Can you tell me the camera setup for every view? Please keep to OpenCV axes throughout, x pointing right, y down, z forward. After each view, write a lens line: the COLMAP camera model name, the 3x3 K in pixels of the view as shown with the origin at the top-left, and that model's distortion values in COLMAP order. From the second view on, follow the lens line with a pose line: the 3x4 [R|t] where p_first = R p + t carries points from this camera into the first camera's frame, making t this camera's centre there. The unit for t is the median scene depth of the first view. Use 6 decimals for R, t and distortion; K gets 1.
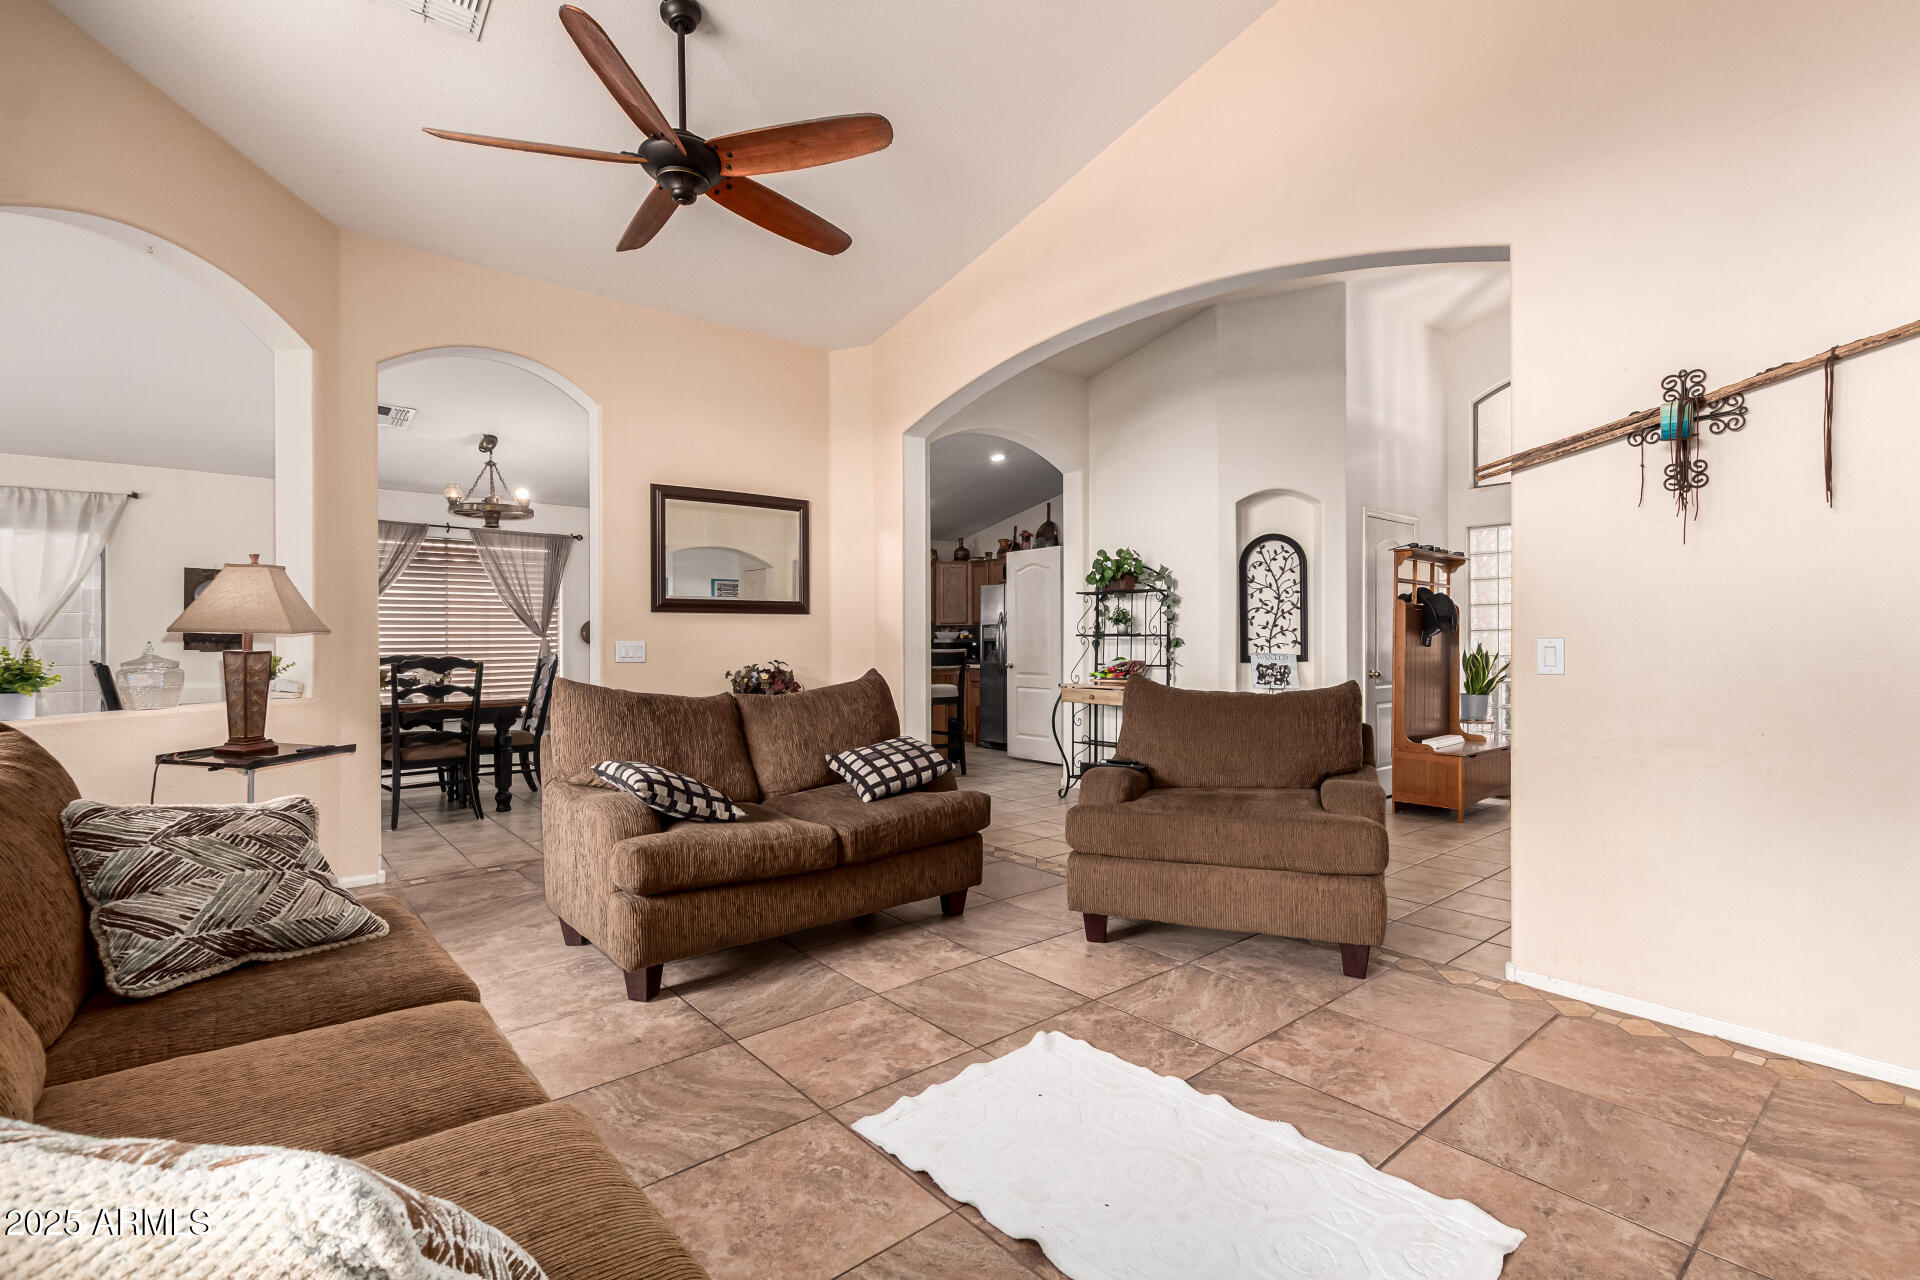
lens RADIAL K [[872.9, 0, 968.4], [0, 872.9, 644.4], [0, 0, 1]] dist [0.007677, -0.003951]
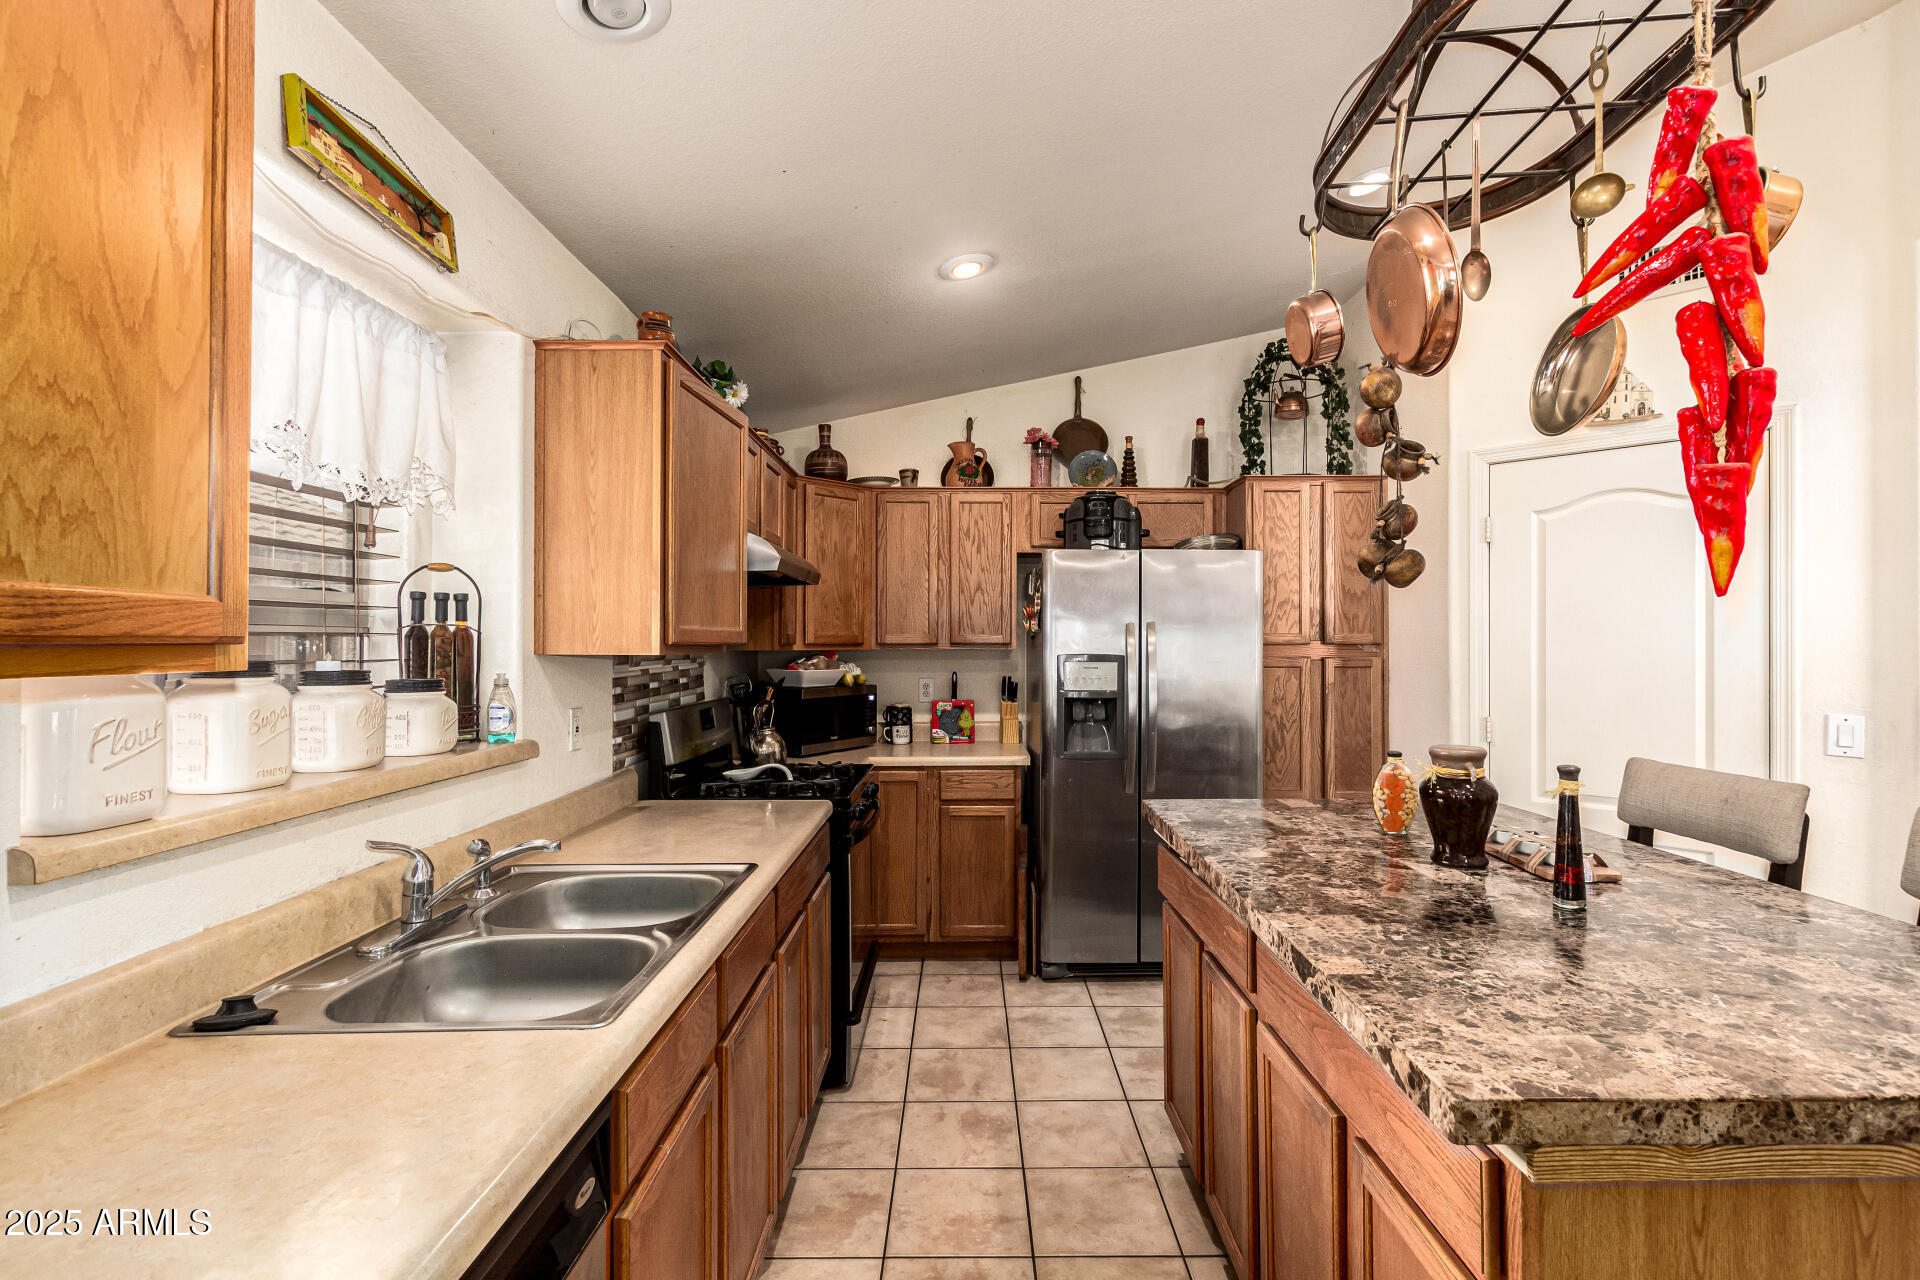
lens RADIAL K [[872.9, 0, 969.8], [0, 872.9, 637.4], [0, 0, 1]] dist [0.007677, -0.003951]
pose [[0.652518, 0.006888, 0.757742, -0.387575], [0.004181, 0.999911, -0.012689, -0.032658], [-0.757762, 0.011448, 0.652431, 1.044330]]
